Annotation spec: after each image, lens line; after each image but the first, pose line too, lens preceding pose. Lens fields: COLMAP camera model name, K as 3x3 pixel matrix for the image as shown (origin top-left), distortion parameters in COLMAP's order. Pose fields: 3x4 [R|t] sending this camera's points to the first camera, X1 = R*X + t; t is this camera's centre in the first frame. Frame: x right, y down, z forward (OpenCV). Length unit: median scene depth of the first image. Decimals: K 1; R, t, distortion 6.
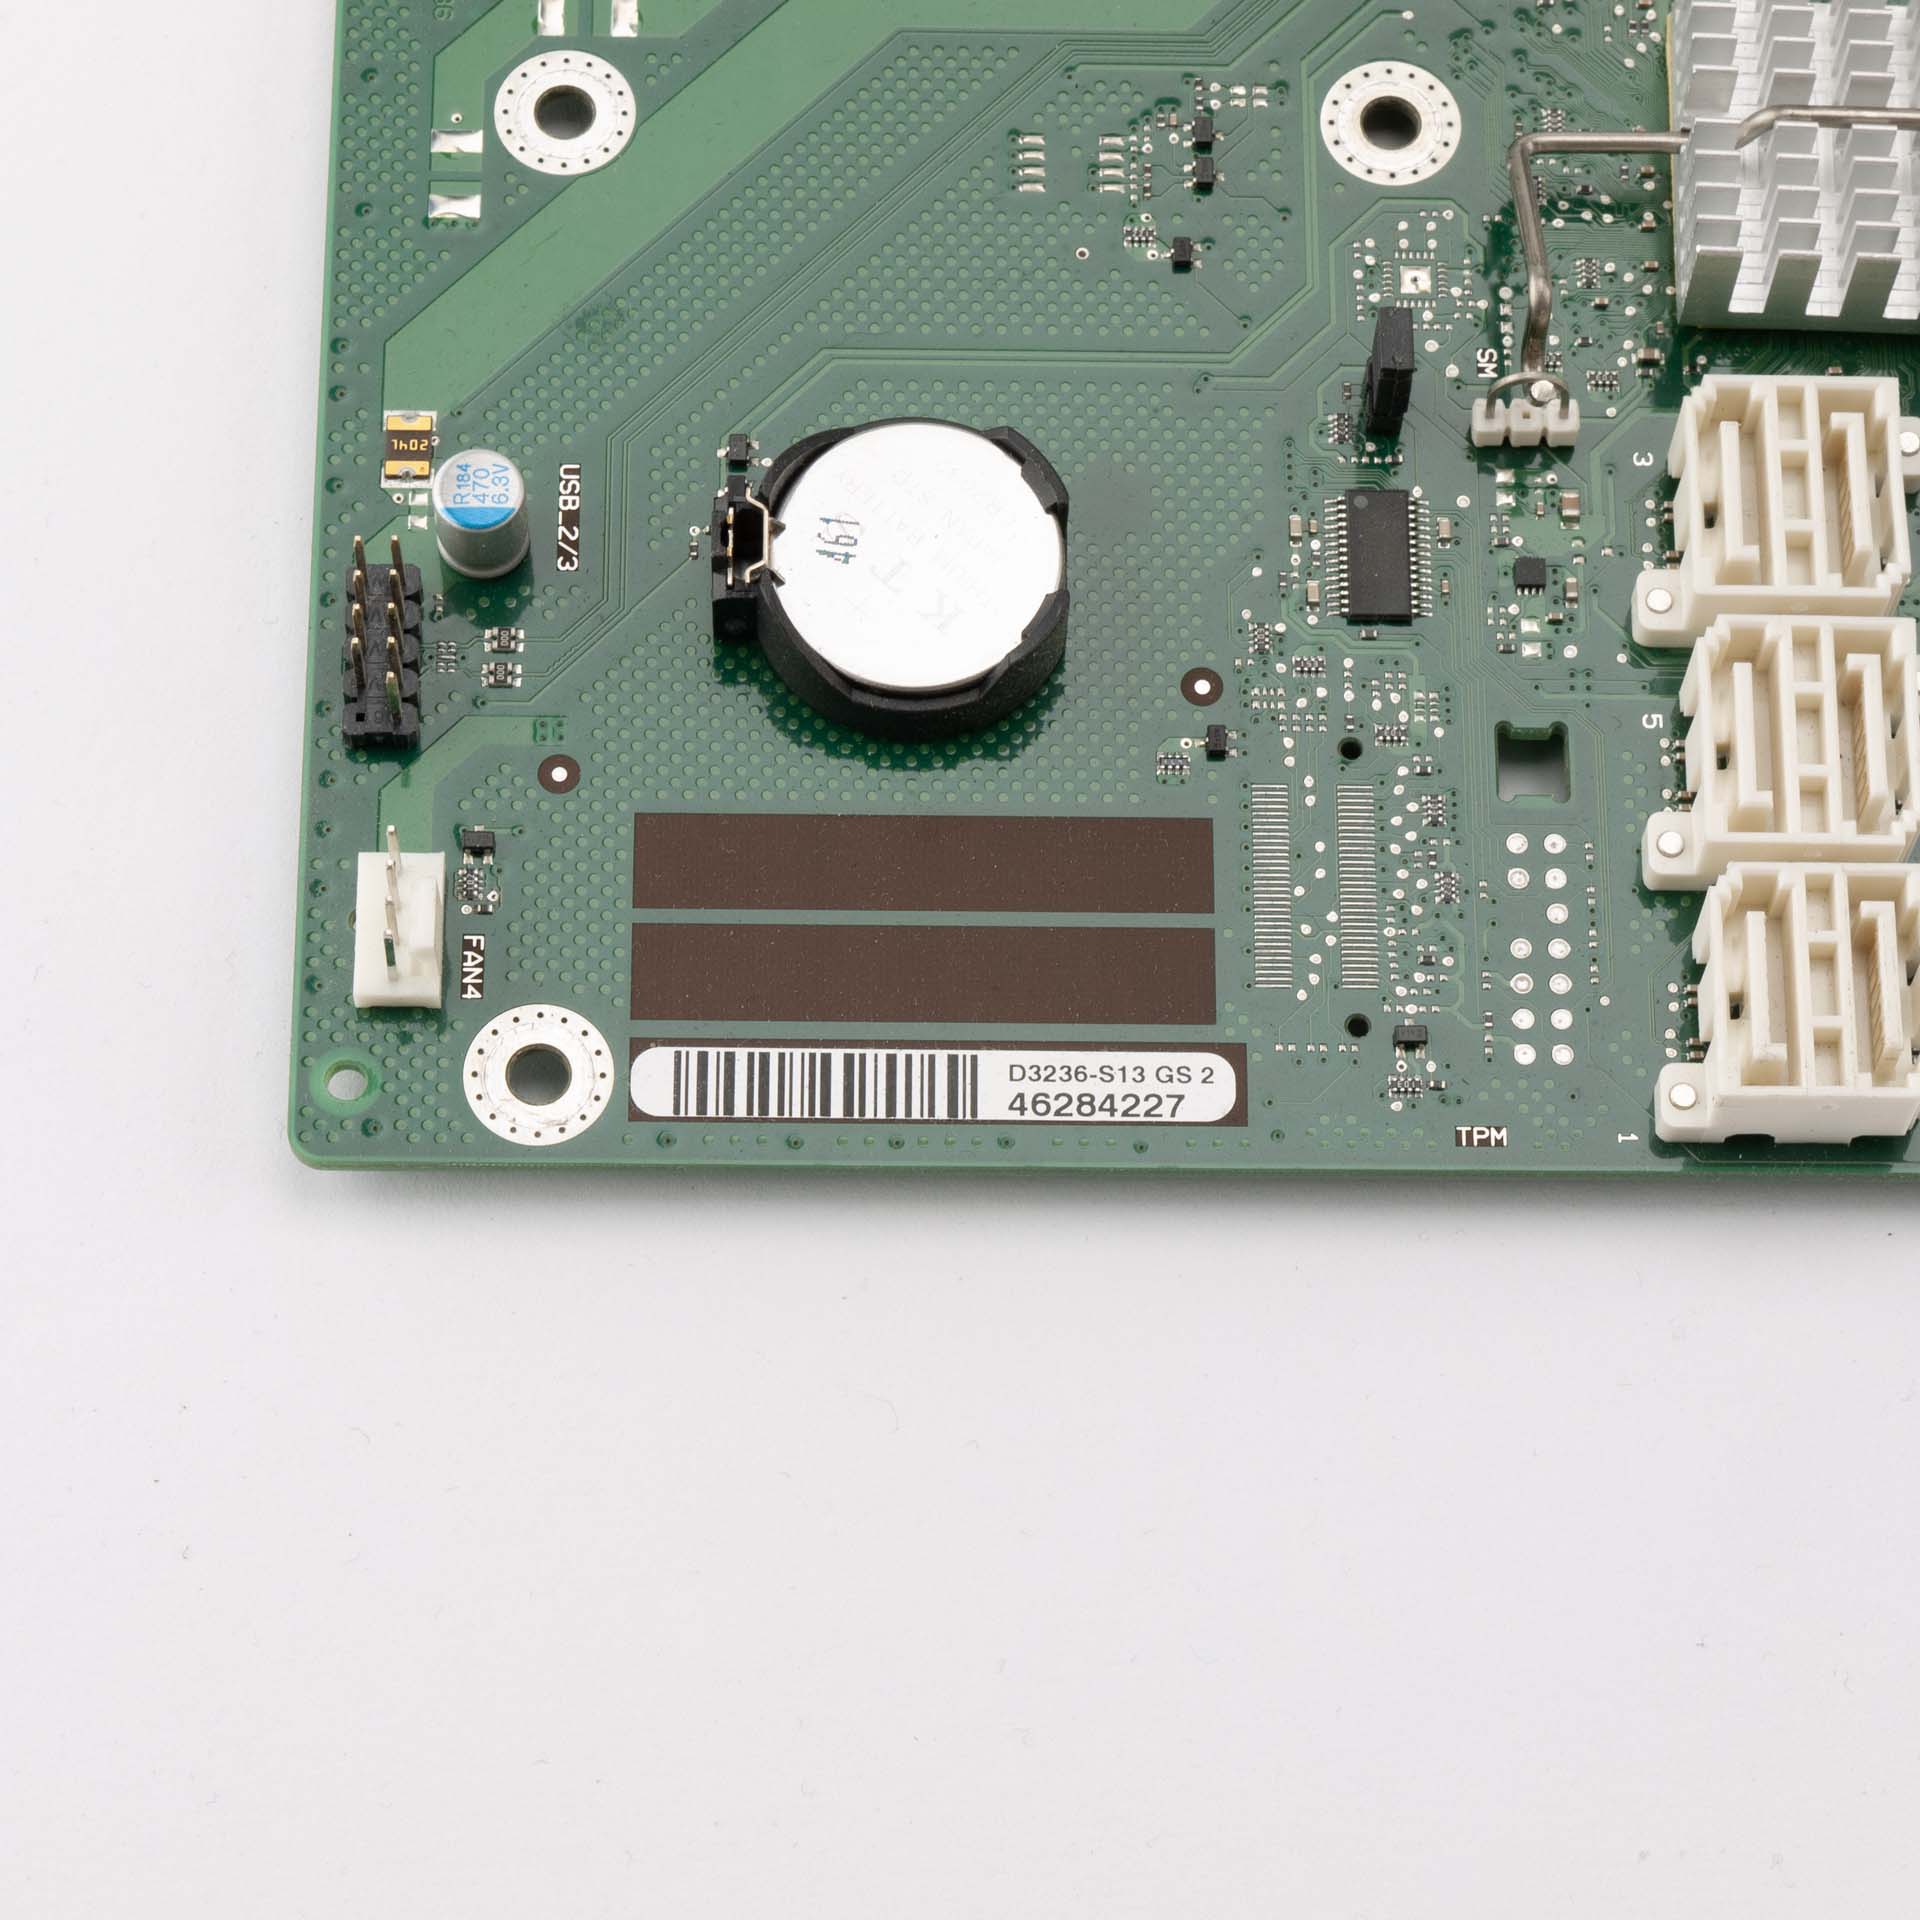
lens RADIAL K [[6174.9, 0, 960.0], [0, 6174.9, 960.0], [0, 0, 1]] dist [-0.110804, -1.825128]
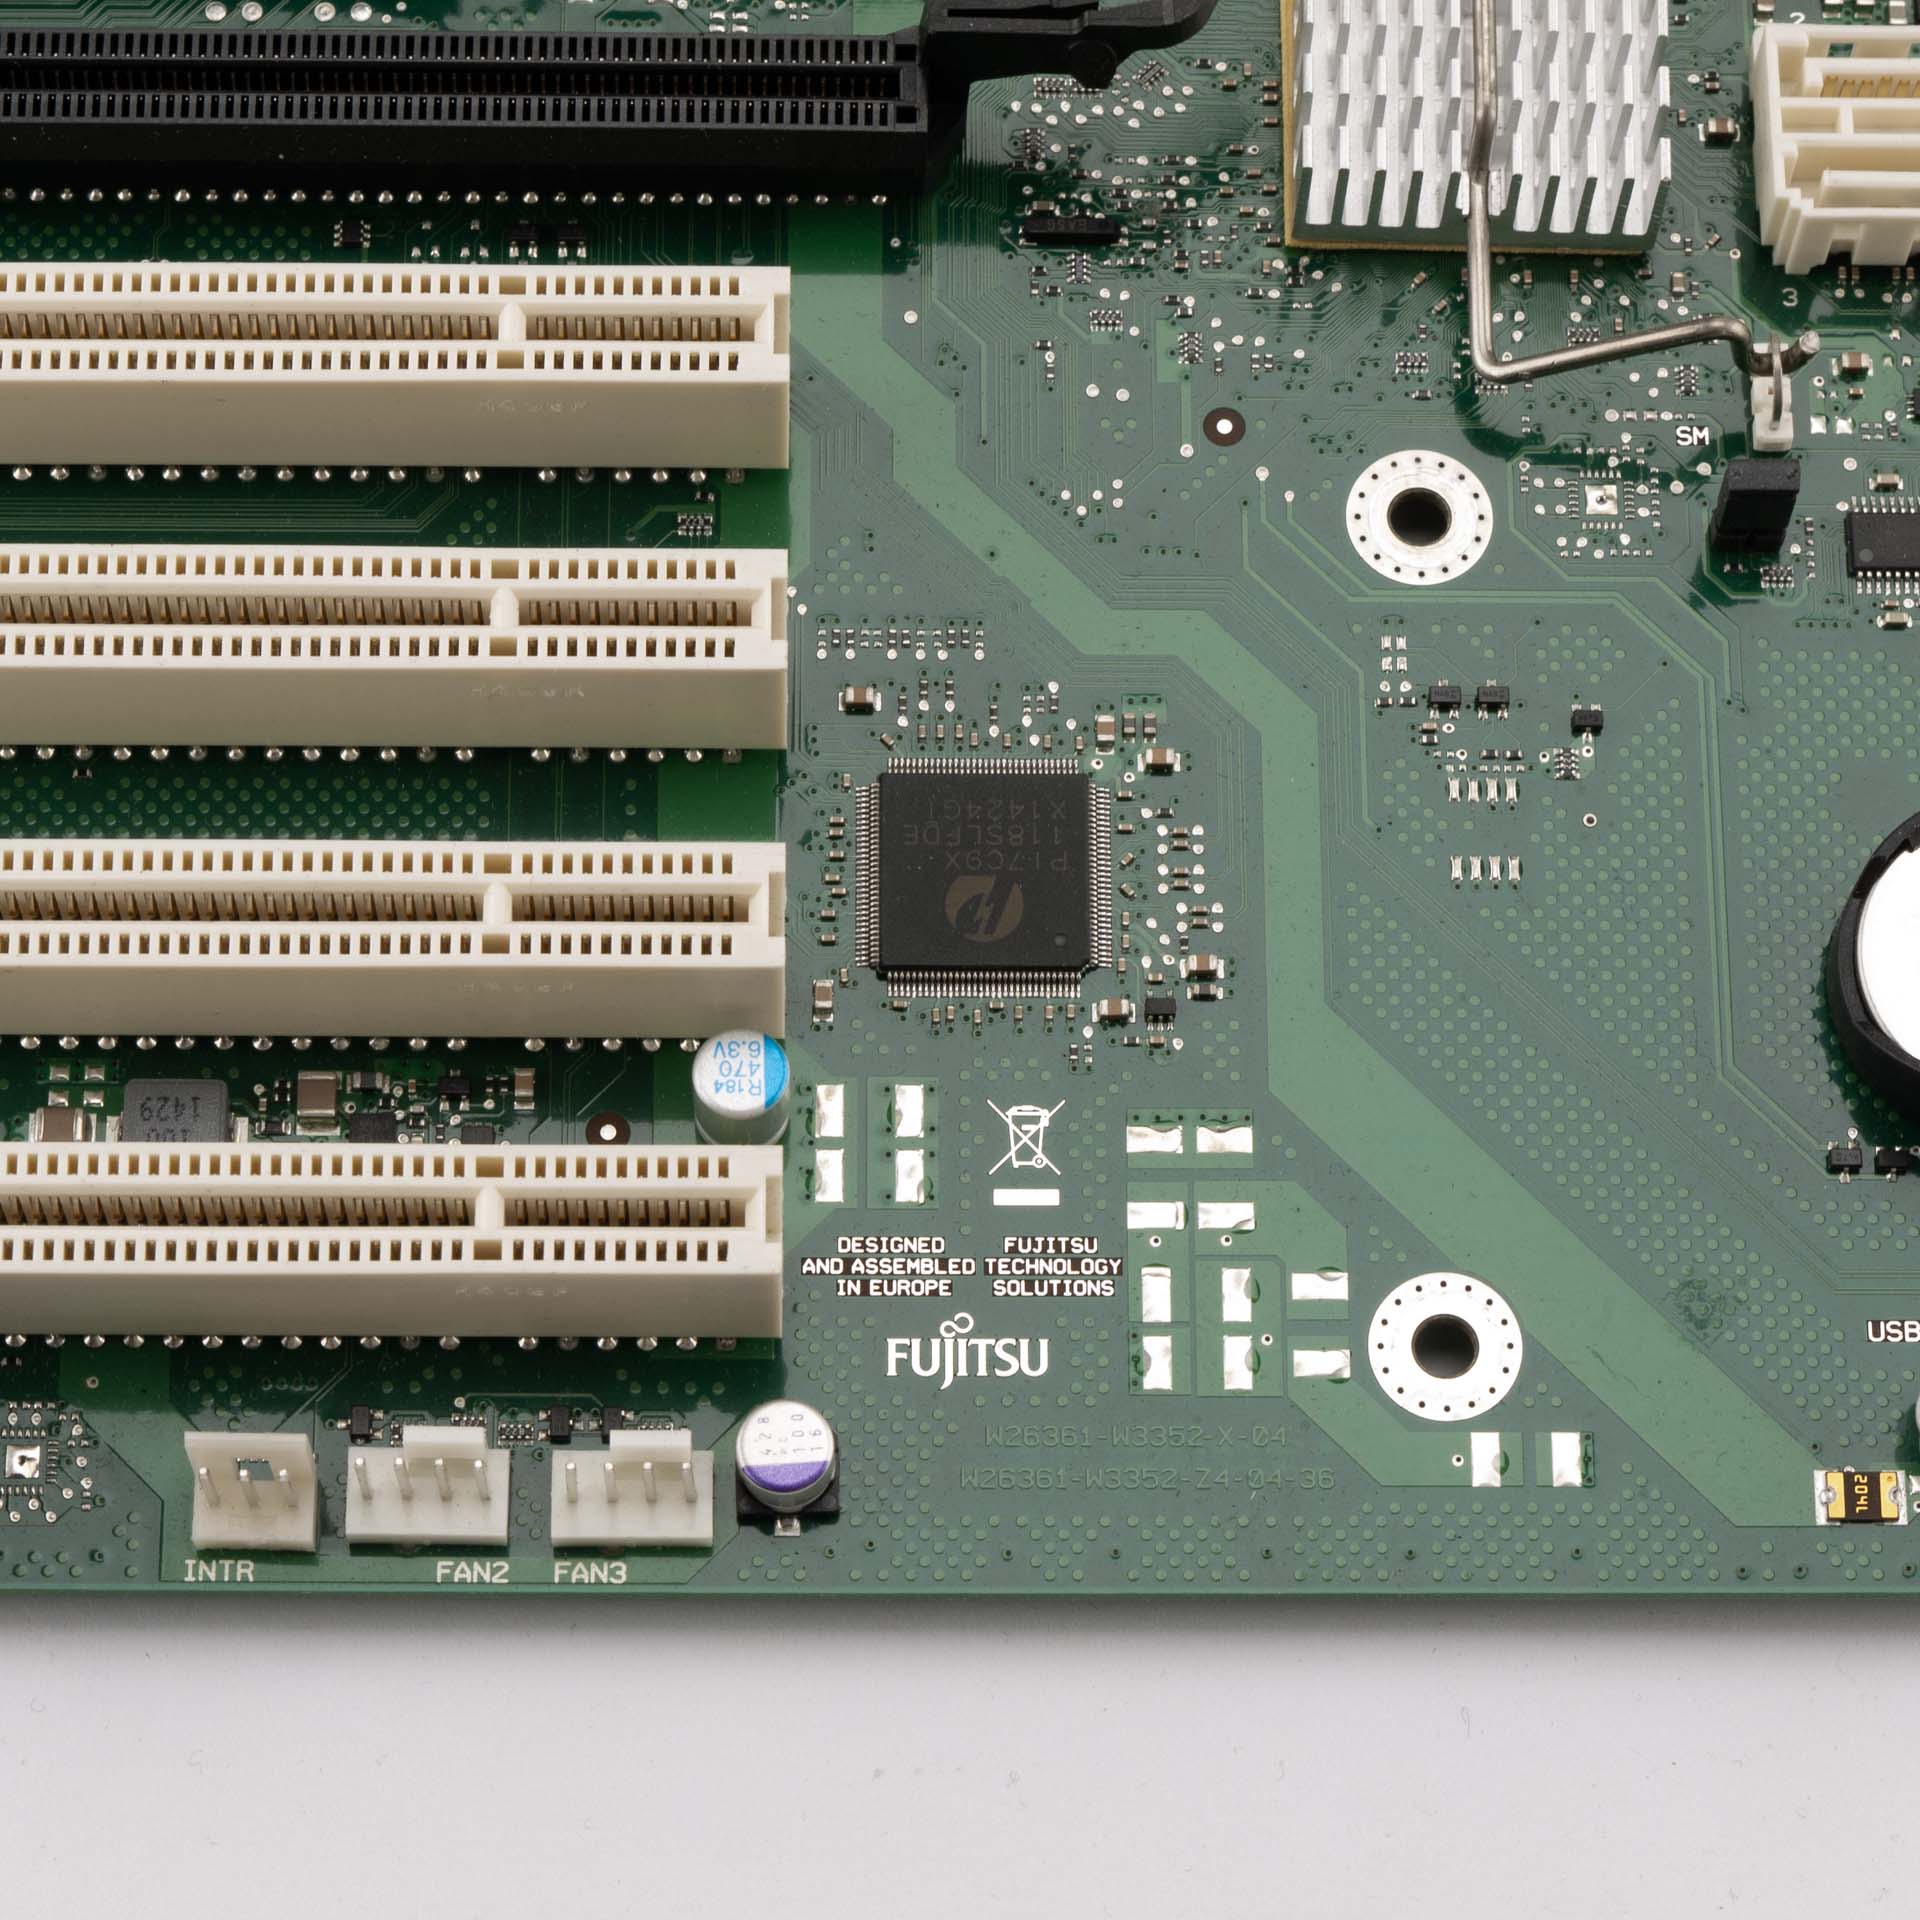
lens RADIAL K [[6174.9, 0, 960.0], [0, 6174.9, 960.0], [0, 0, 1]] dist [-0.110804, -1.825128]
pose [[-0.001938, -0.947332, 0.320248, -0.303700], [0.927191, 0.118258, 0.355432, -0.538224], [-0.374584, 0.297620, 0.878128, 0.208579]]
